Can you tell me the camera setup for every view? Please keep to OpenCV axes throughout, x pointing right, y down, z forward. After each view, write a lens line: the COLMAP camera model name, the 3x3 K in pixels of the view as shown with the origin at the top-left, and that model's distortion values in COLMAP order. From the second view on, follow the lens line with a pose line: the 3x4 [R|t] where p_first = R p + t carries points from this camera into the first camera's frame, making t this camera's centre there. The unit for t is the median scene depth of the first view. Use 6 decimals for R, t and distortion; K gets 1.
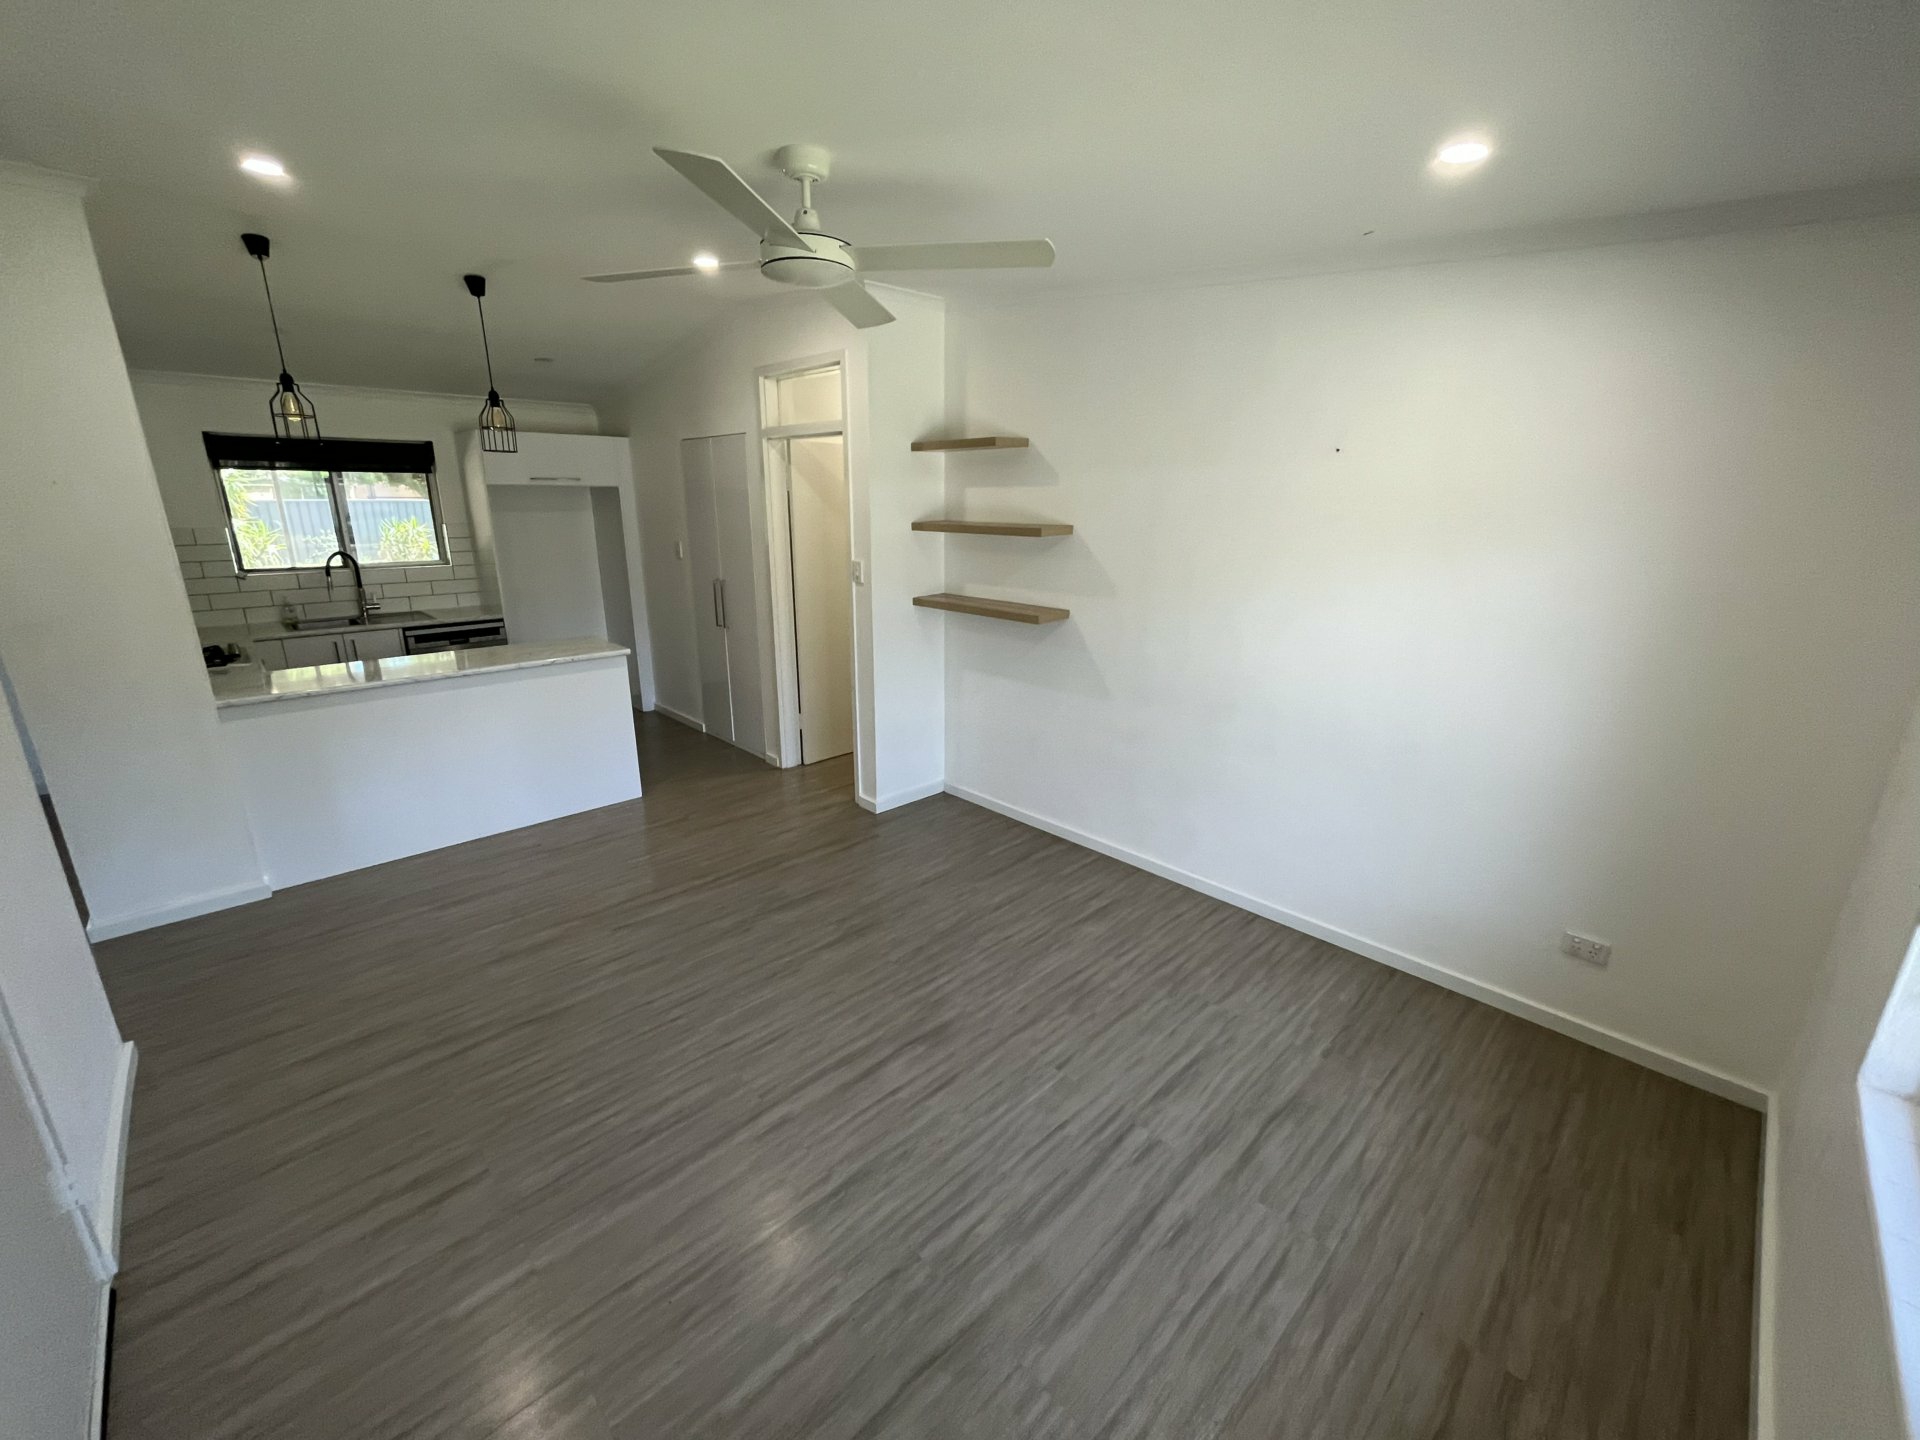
lens RADIAL K [[775.1, 0, 957.6], [0, 775.1, 714.8], [0, 0, 1]] dist [0.001277, 0.000375]
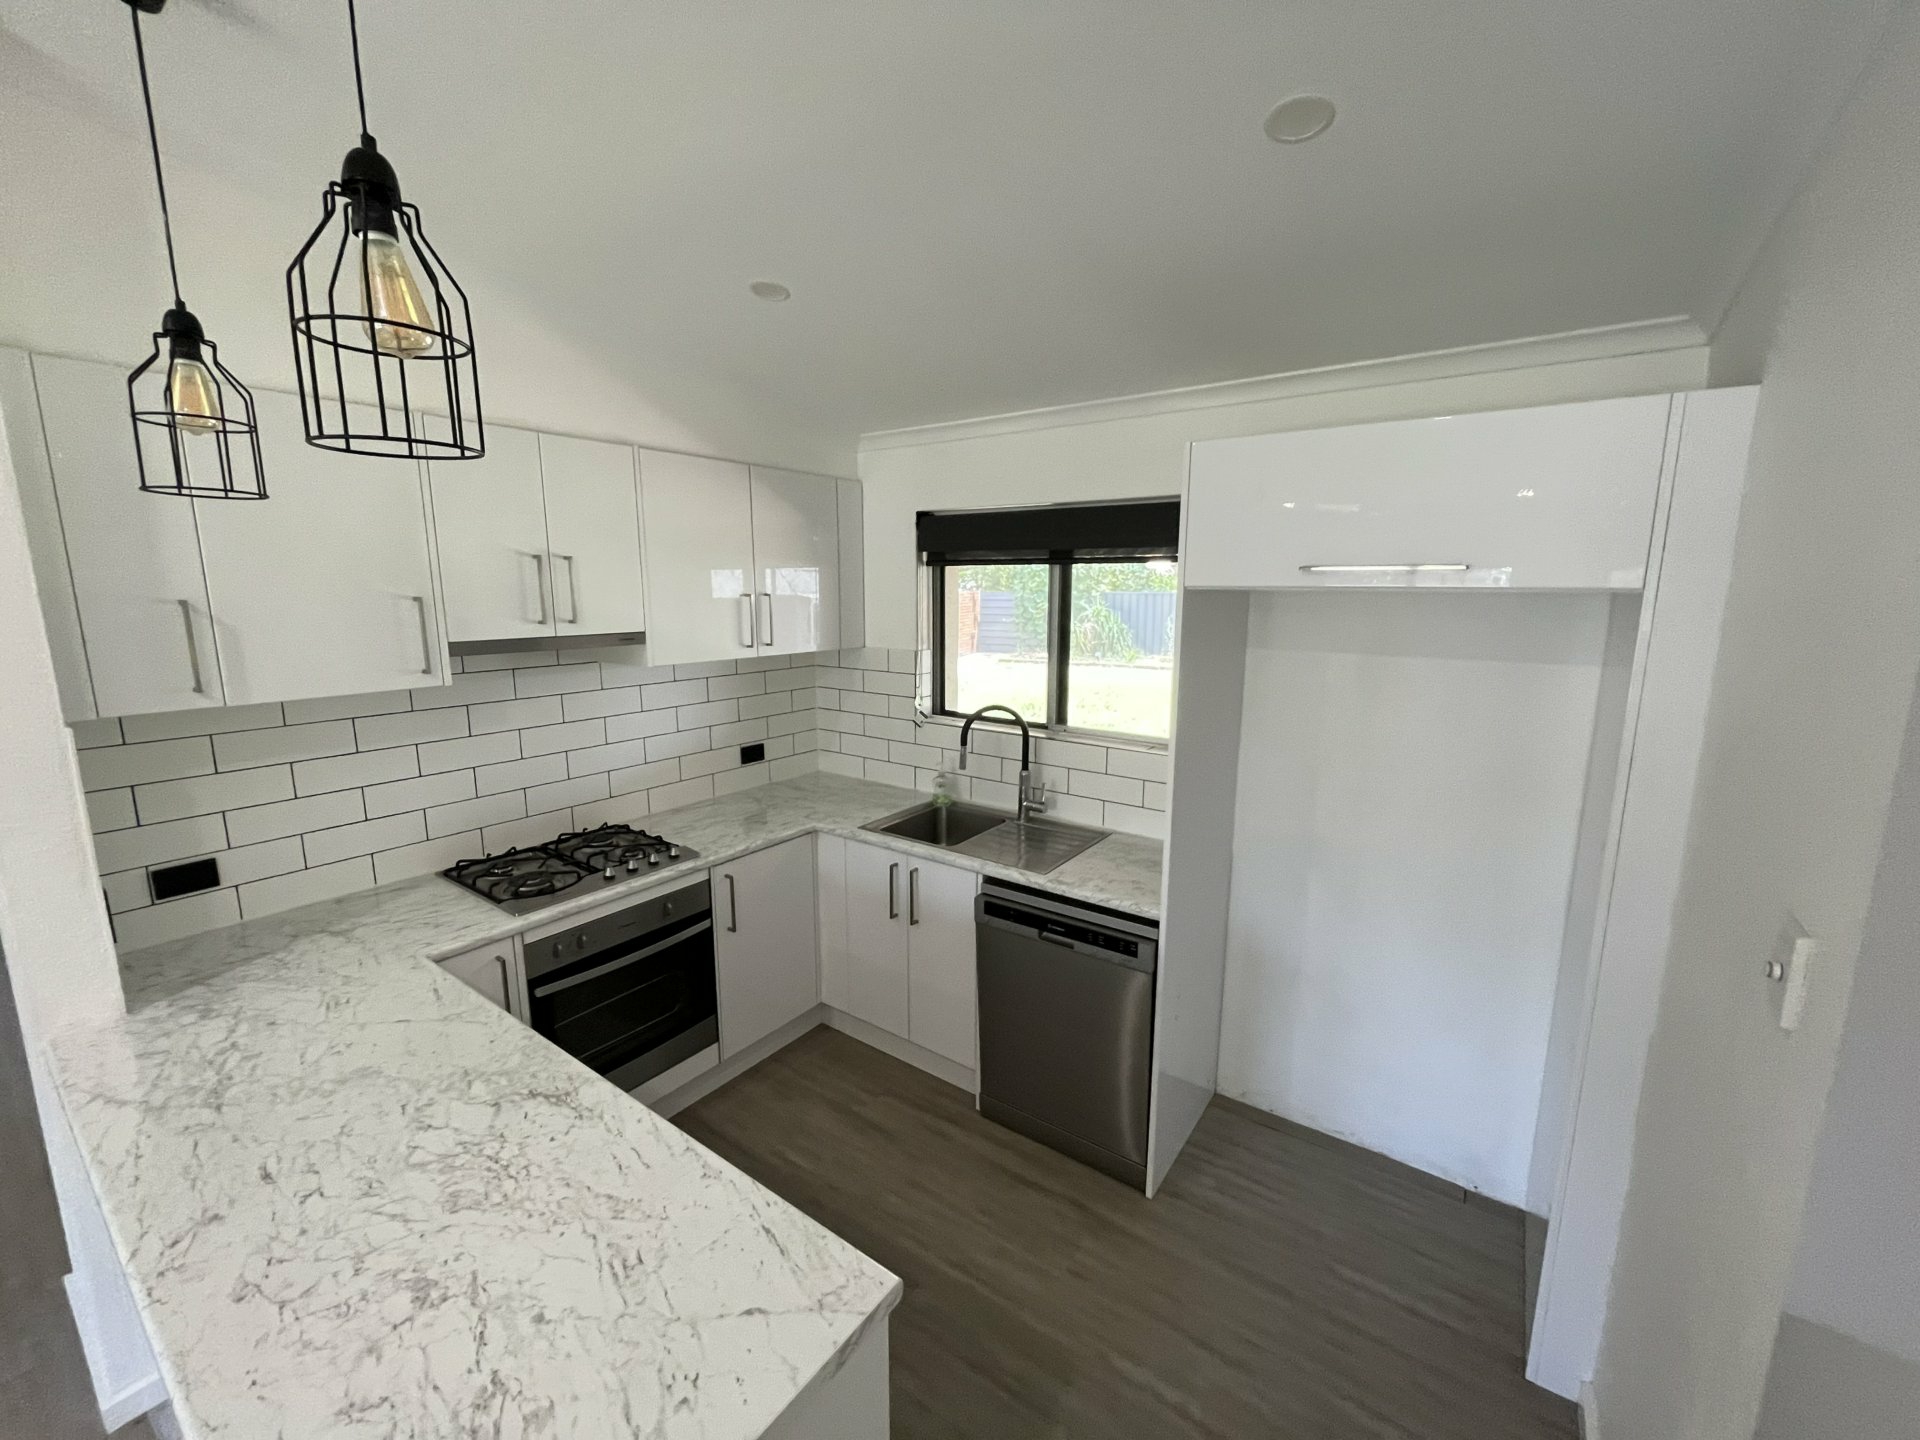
lens RADIAL K [[775.1, 0, 957.6], [0, 775.1, 714.8], [0, 0, 1]] dist [0.001277, 0.000375]
pose [[0.171471, 0.163423, -0.971540, -0.351770], [-0.260936, 0.958461, 0.115170, -0.338481], [0.950005, 0.233762, 0.206991, 1.121488]]
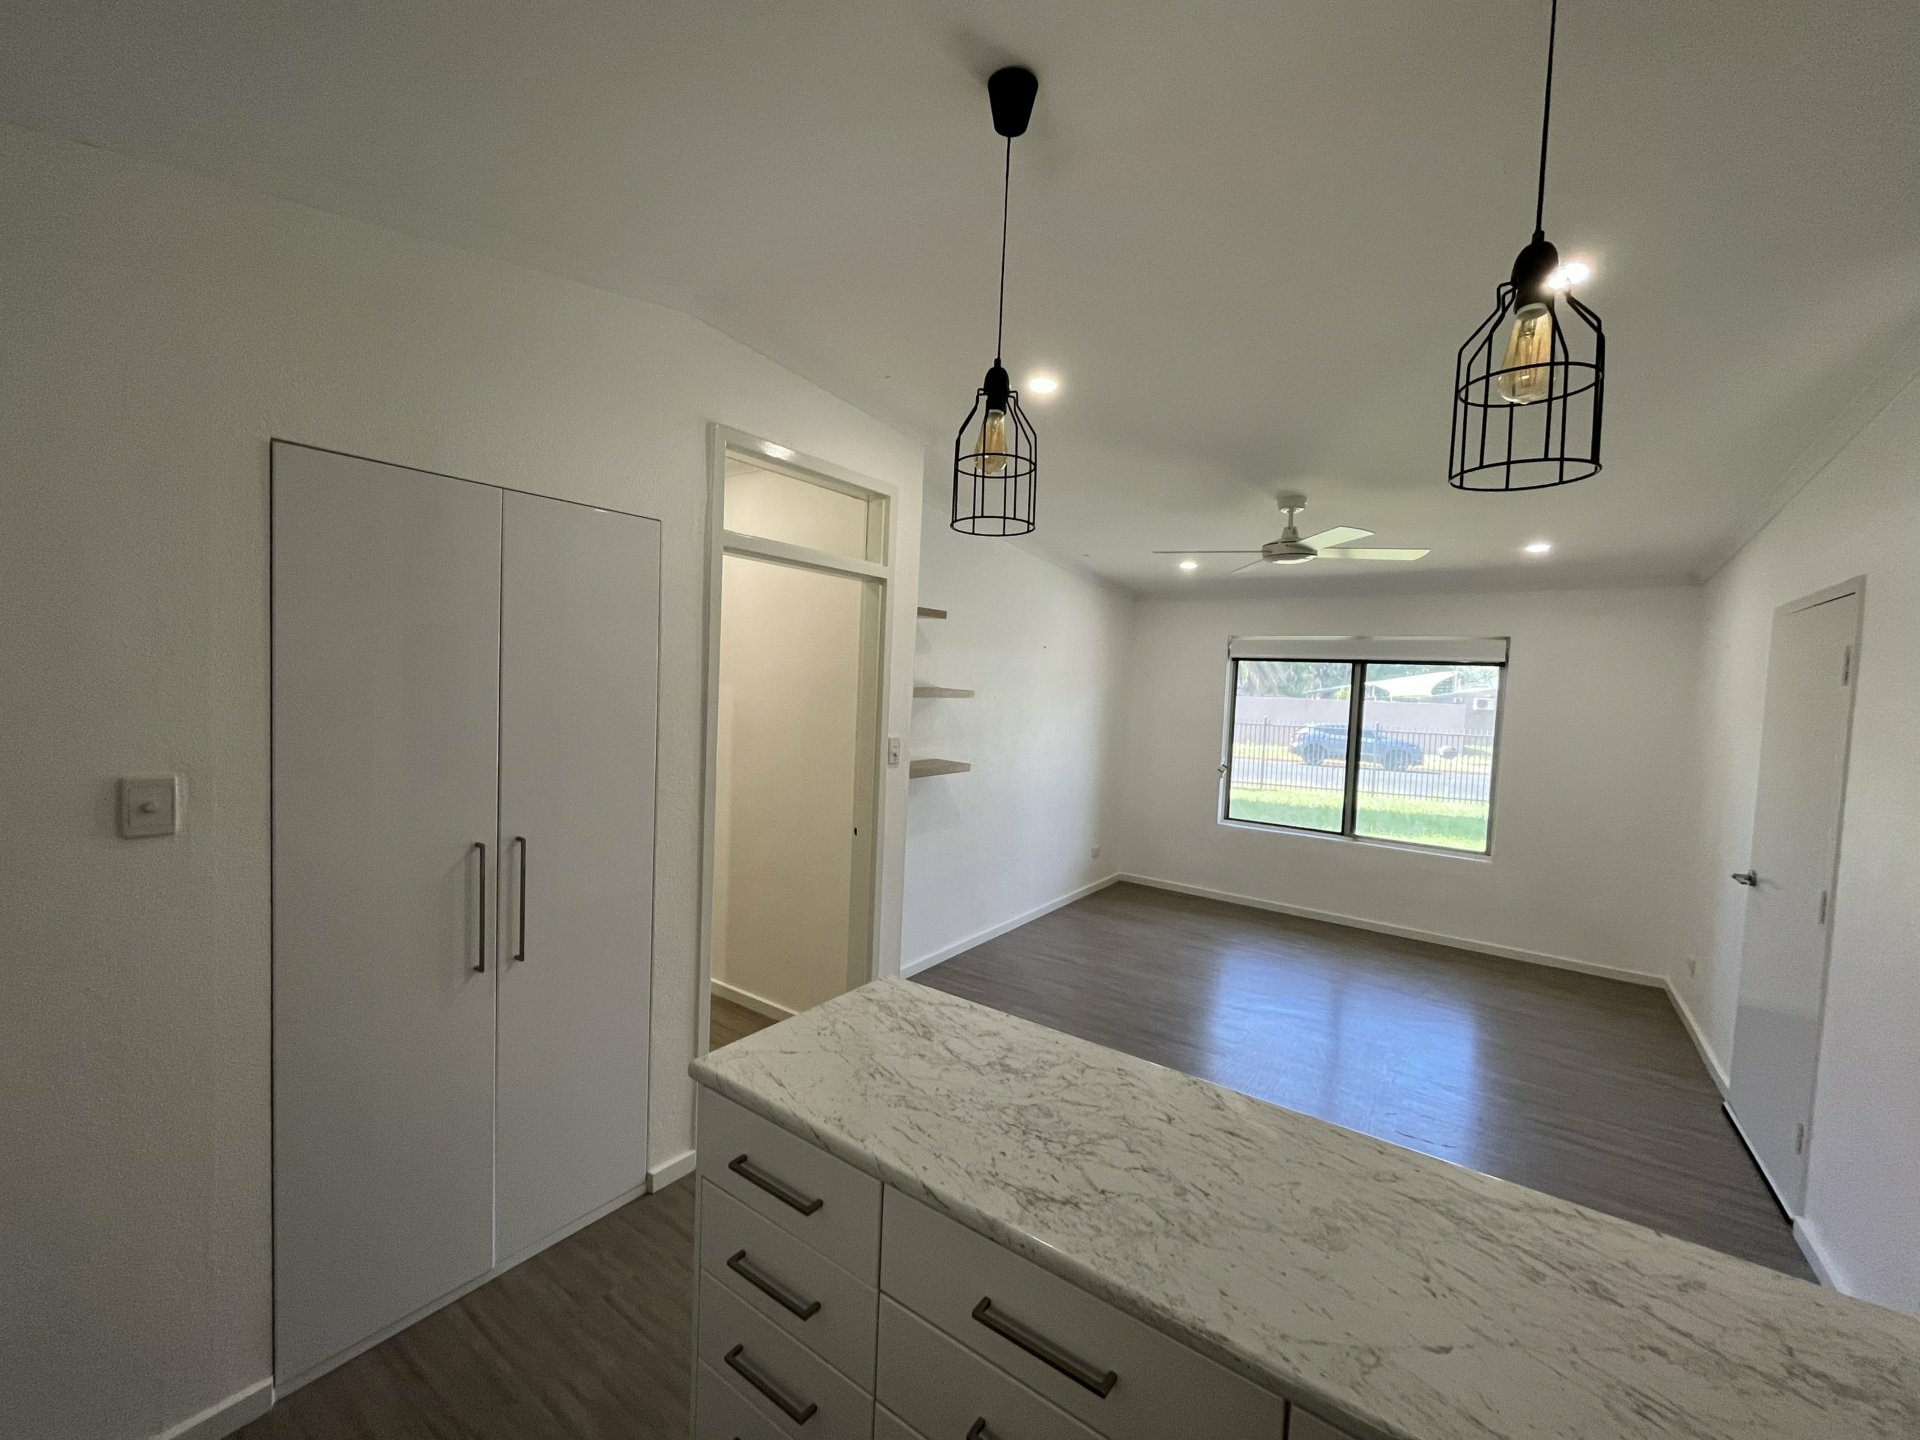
lens RADIAL K [[775.1, 0, 957.6], [0, 775.1, 714.8], [0, 0, 1]] dist [0.001277, 0.000375]
pose [[-0.179743, -0.063723, 0.981647, -0.955021], [0.221503, 0.969651, 0.103502, -0.300101], [-0.958451, 0.236042, -0.160174, 1.096127]]
